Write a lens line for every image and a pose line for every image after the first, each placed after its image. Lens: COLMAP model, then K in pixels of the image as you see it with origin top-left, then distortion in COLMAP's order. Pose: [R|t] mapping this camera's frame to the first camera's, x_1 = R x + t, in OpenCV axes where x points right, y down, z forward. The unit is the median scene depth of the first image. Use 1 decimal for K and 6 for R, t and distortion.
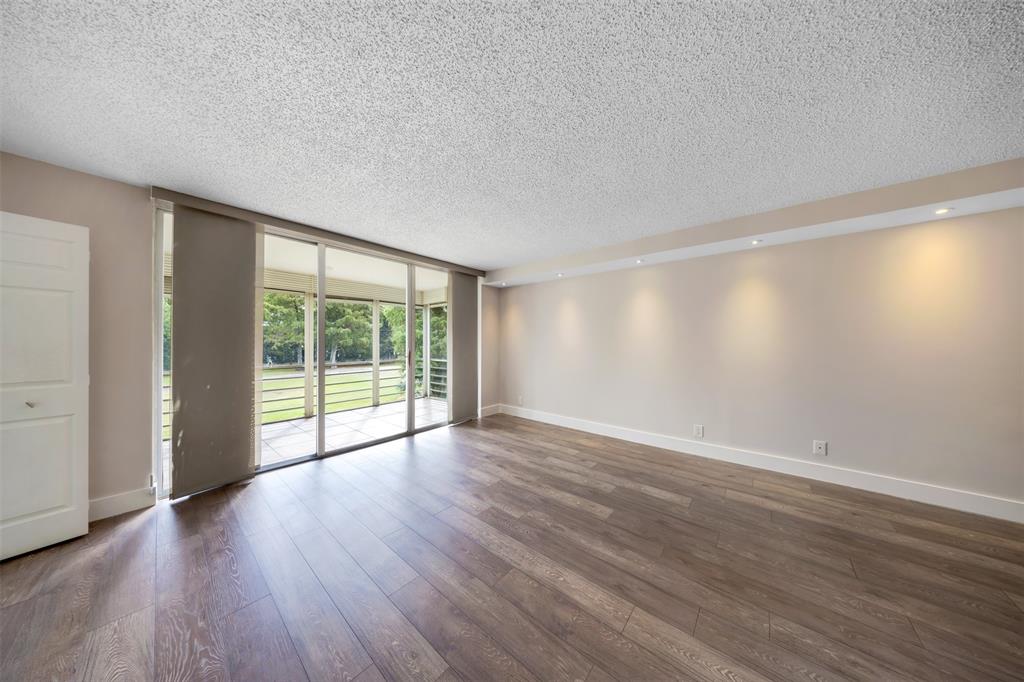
lens RADIAL K [[299.7, 0, 505.7], [0, 299.7, 341.4], [0, 0, 1]] dist [0.000885, -0.000858]
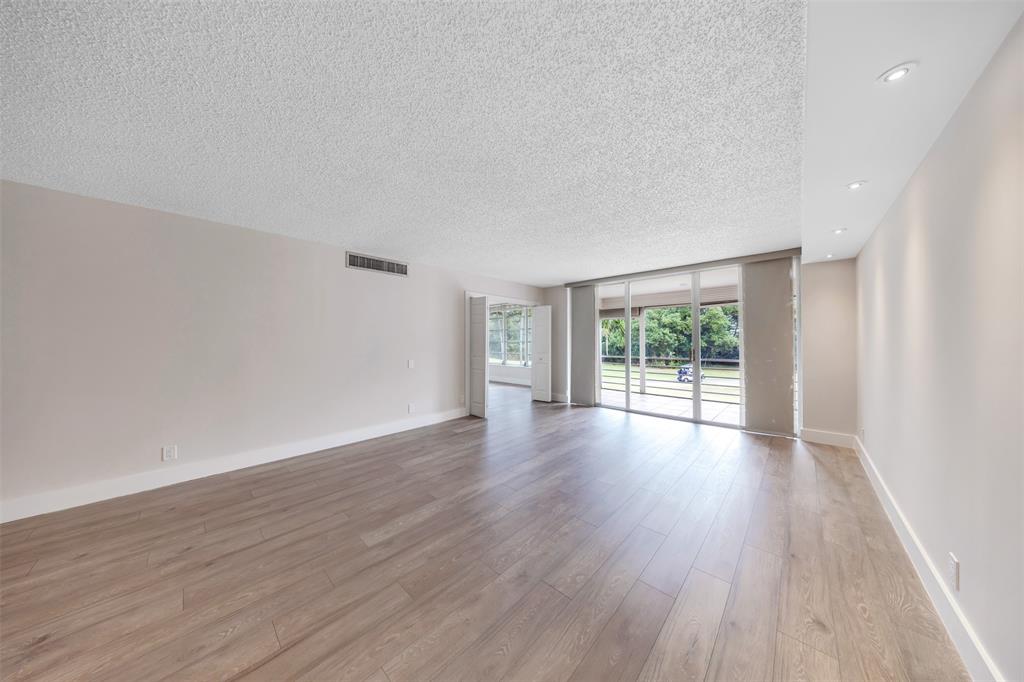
lens RADIAL K [[299.7, 0, 524.6], [0, 299.7, 353.7], [0, 0, 1]] dist [0.000885, -0.000858]
pose [[-0.026909, 0.036905, -0.998956, 1.480245], [0.006111, 0.999306, 0.036753, 0.005778], [0.999619, -0.005116, -0.027116, 0.675861]]
